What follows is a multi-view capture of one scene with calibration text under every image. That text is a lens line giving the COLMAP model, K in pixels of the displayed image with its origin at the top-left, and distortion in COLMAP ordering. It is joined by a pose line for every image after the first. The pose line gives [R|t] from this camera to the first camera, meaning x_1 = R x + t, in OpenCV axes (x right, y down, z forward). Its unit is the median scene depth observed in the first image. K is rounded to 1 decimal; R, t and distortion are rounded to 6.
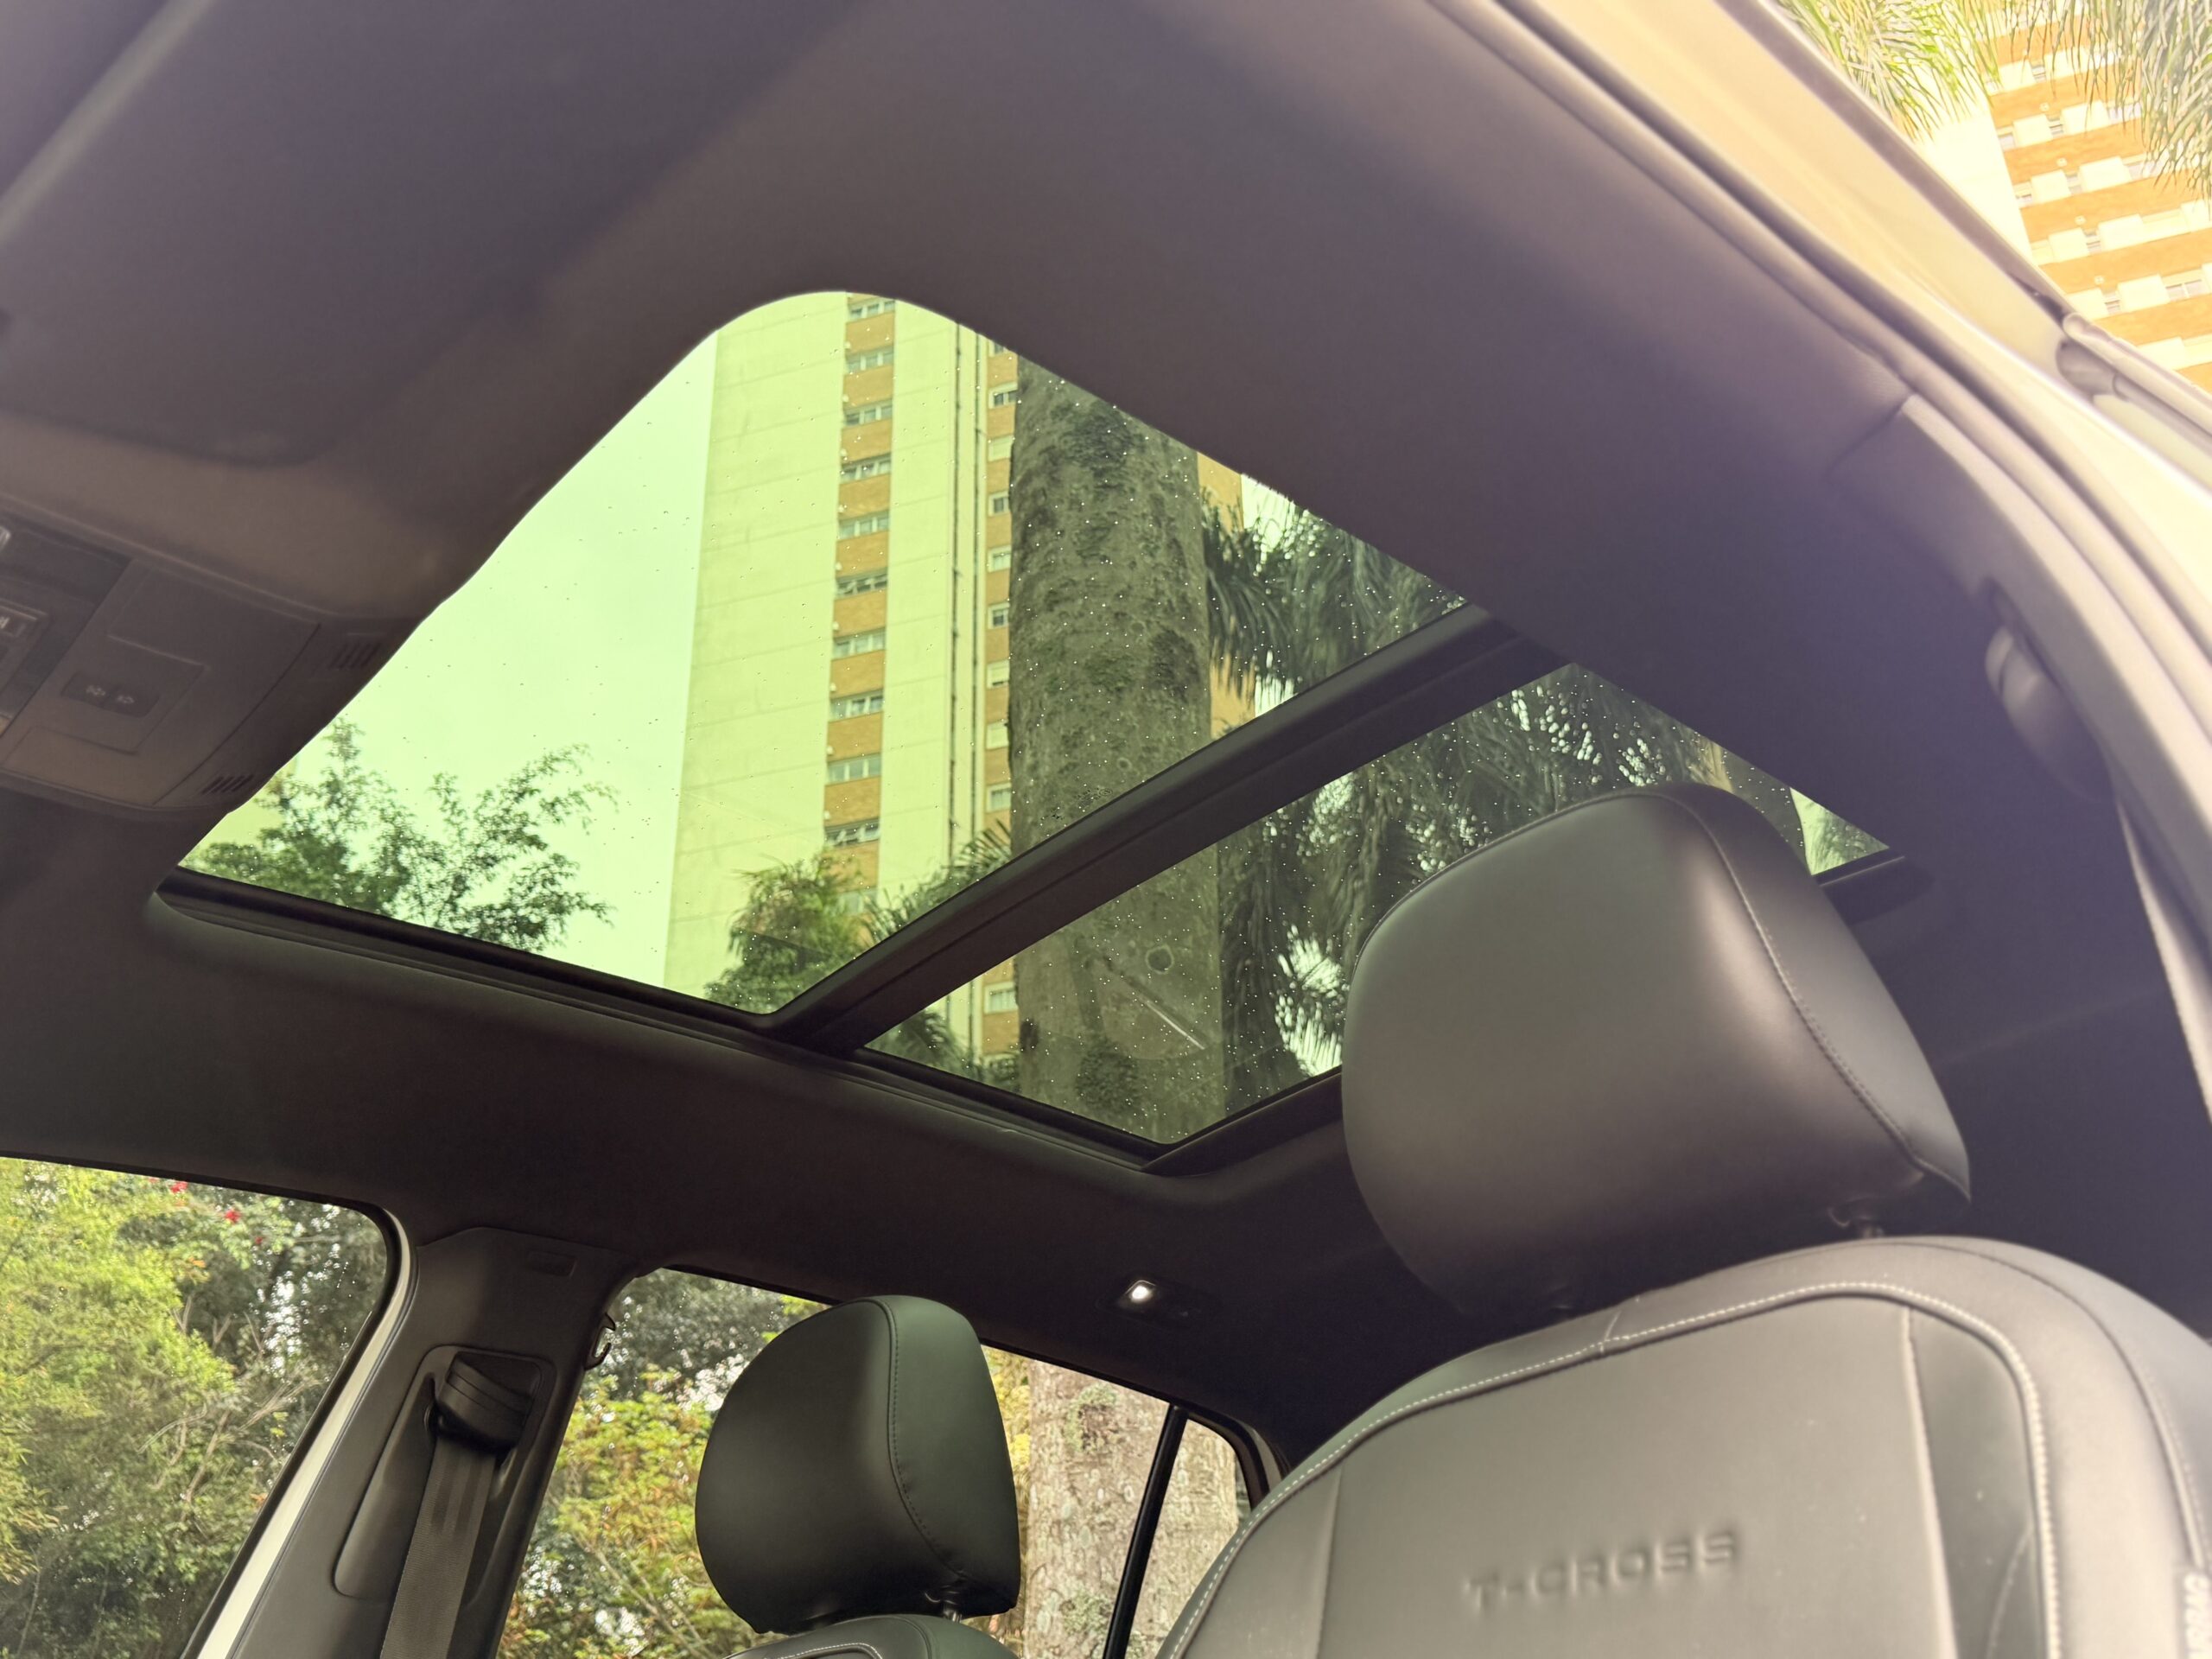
lens RADIAL K [[2031.3, 0, 1106.0], [0, 2031.3, 829.5], [0, 0, 1]] dist [-0.004231, -0.004327]
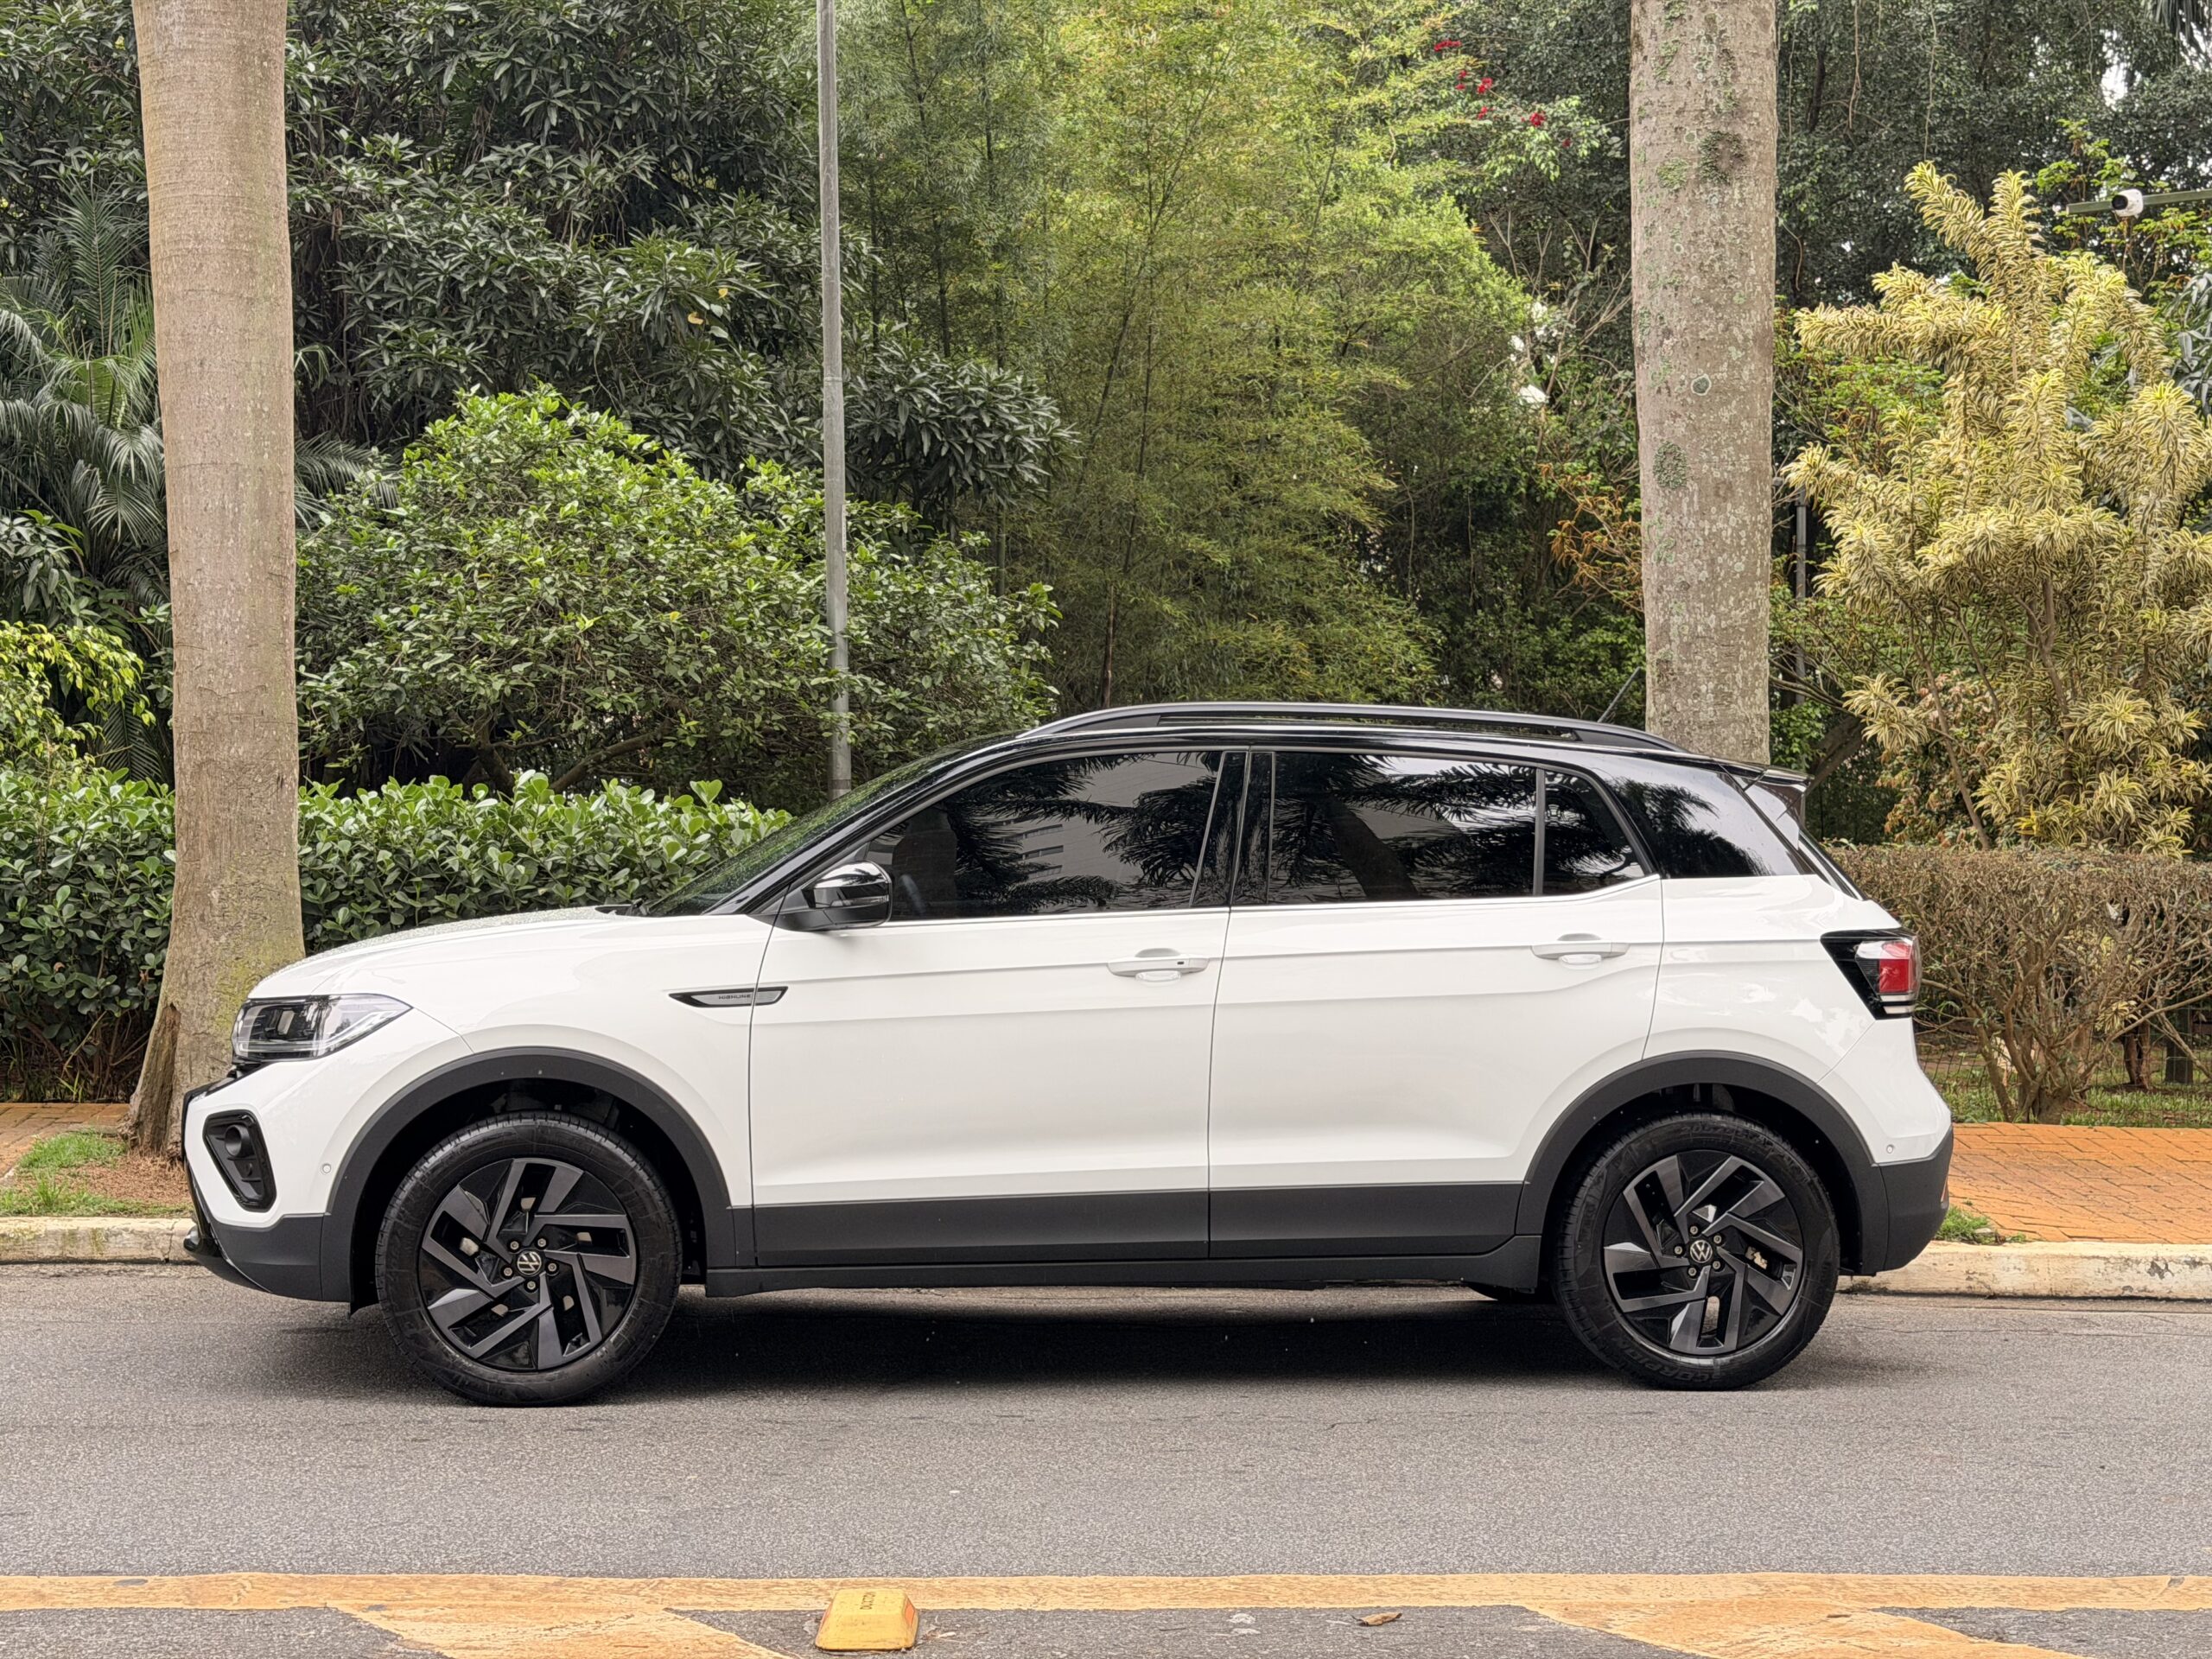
lens RADIAL K [[3044.7, 0, 1106.0], [0, 3044.7, 829.5], [0, 0, 1]] dist [0.183033, -0.321878]
pose [[0.814169, 0.035252, -0.579557, 0.942694], [0.262380, 0.868090, 0.421398, -0.688233], [0.517963, -0.495154, 0.697522, -0.968372]]
